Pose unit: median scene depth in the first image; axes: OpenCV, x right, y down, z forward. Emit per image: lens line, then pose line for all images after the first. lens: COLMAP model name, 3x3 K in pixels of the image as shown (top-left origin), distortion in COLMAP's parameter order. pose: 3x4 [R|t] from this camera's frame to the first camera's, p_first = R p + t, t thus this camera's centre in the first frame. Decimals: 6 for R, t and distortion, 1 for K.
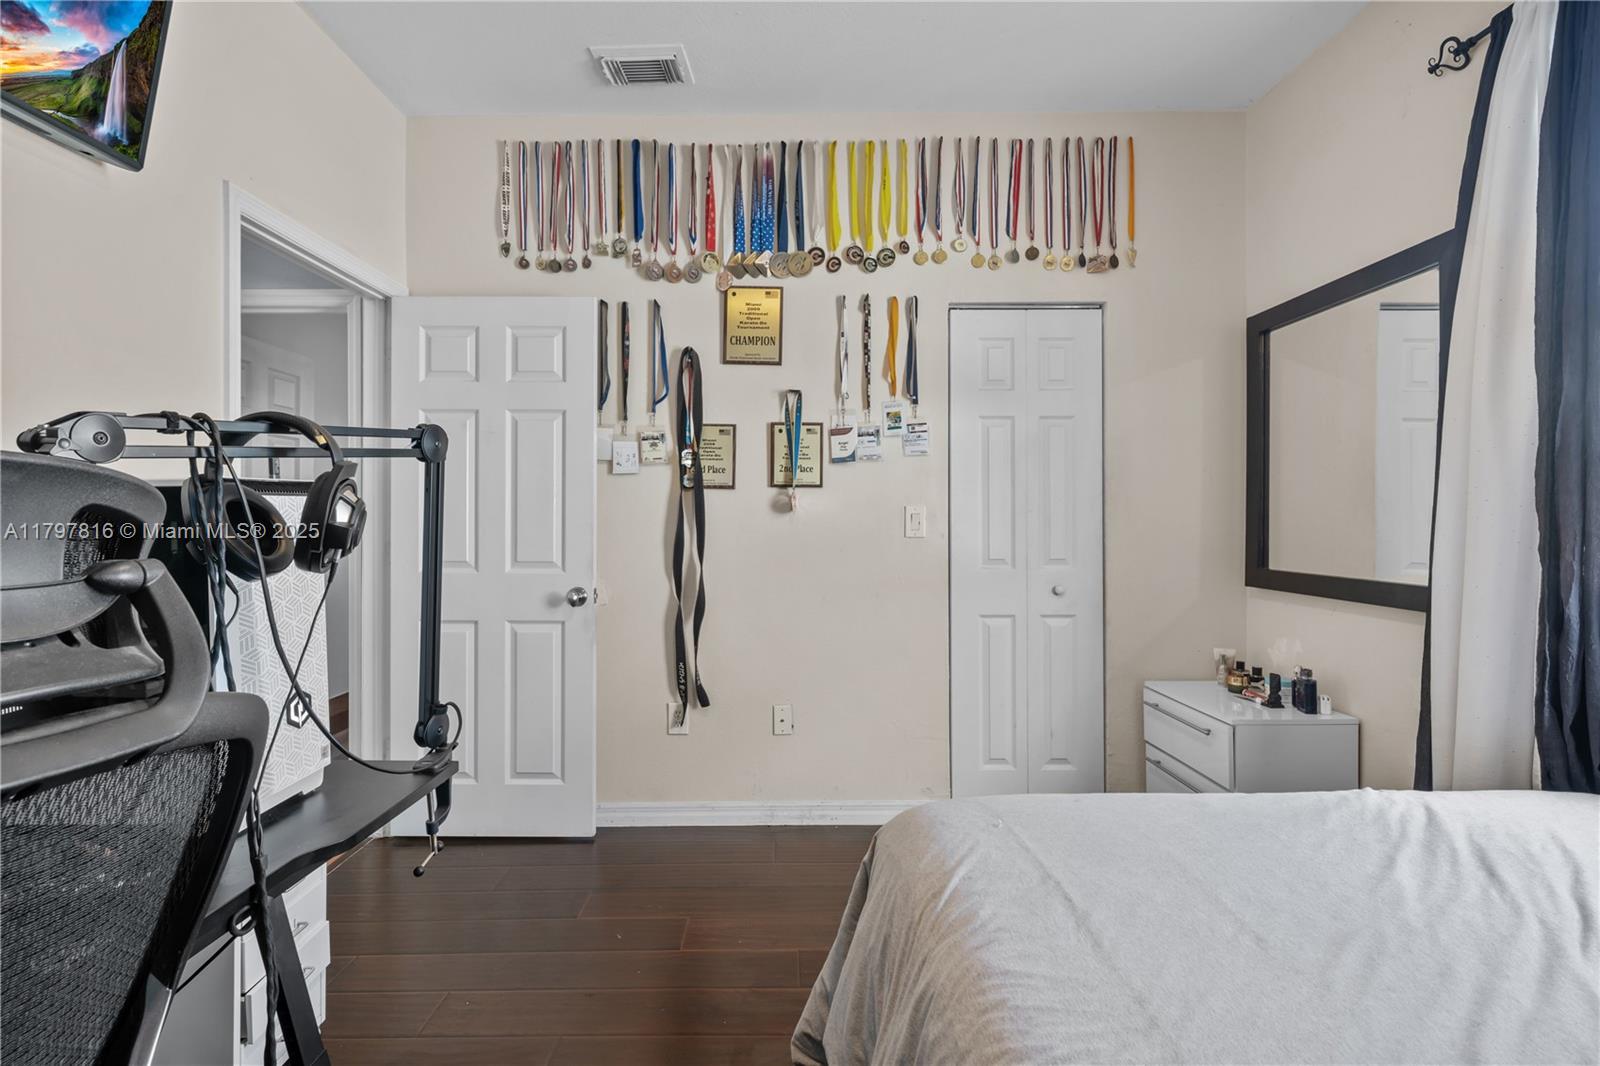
lens RADIAL K [[685.9, 0, 800.0], [0, 685.9, 533.0], [0, 0, 1]] dist [0.000577, 0.000002]
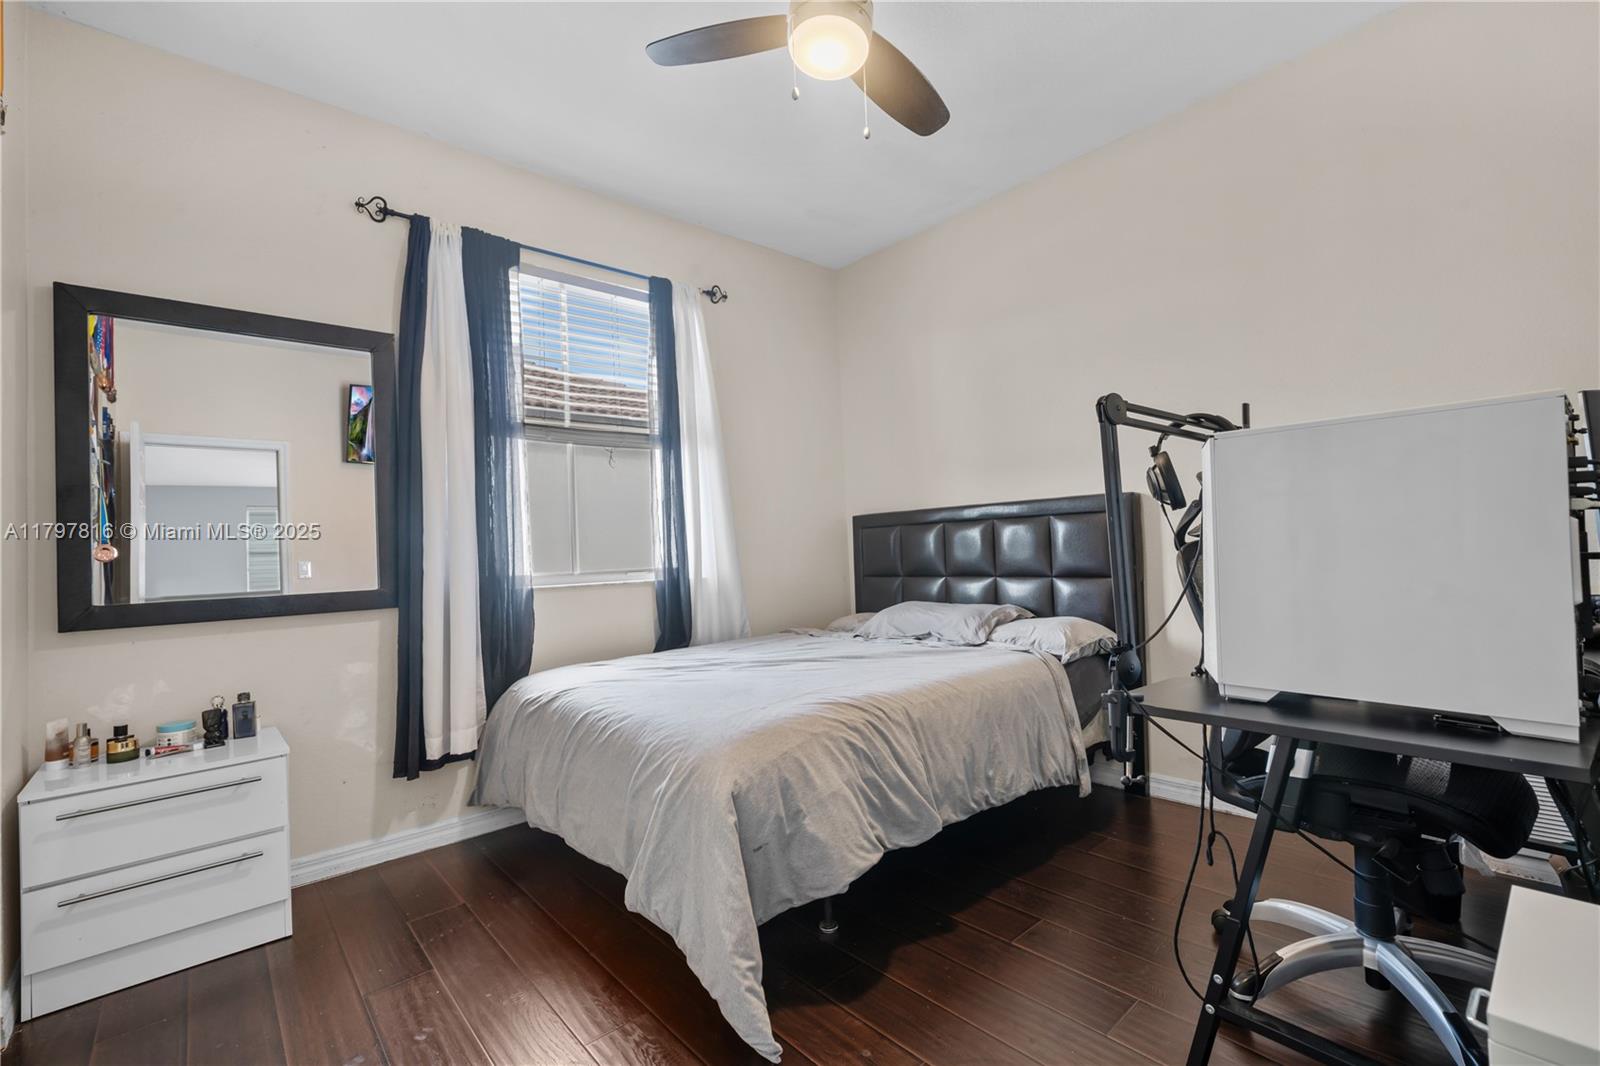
lens RADIAL K [[685.9, 0, 800.0], [0, 685.9, 533.0], [0, 0, 1]] dist [0.000577, 0.000002]
pose [[-0.638263, 0.022110, 0.769501, -0.494242], [0.035895, 0.999355, 0.001059, -0.004104], [-0.768981, 0.028298, -0.638645, 0.928052]]
